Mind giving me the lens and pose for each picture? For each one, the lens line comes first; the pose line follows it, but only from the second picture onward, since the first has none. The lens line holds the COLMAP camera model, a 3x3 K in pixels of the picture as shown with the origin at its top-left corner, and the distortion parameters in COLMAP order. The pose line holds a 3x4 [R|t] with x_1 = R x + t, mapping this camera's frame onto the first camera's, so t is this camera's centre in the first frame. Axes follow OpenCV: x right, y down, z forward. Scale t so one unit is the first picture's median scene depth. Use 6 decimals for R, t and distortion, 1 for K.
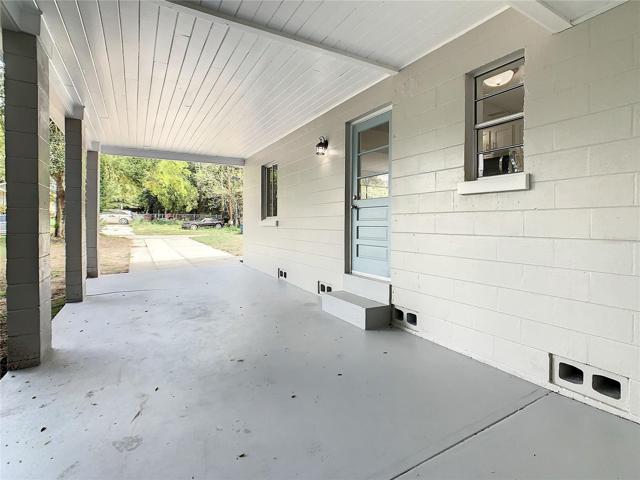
lens RADIAL K [[316.7, 0, 320.5], [0, 316.7, 232.6], [0, 0, 1]] dist [-0.010697, -0.000090]
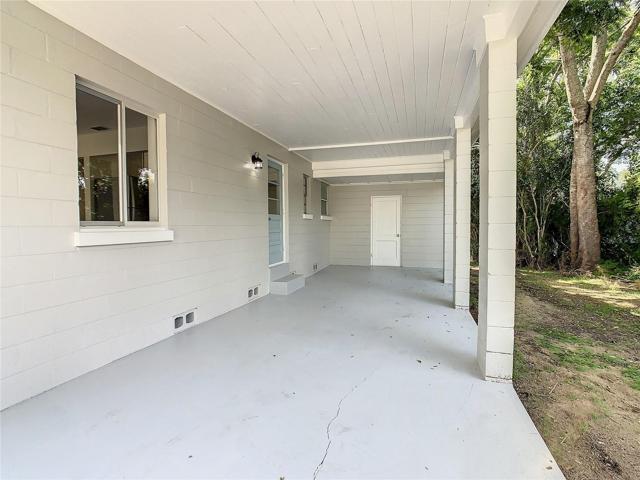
lens RADIAL K [[316.7, 0, 320.5], [0, 316.7, 232.6], [0, 0, 1]] dist [-0.010697, -0.000090]
pose [[-0.675057, -0.010897, 0.737685, -0.947185], [0.028061, 0.998788, 0.040433, -0.065573], [-0.737232, 0.047995, -0.673933, 1.592534]]
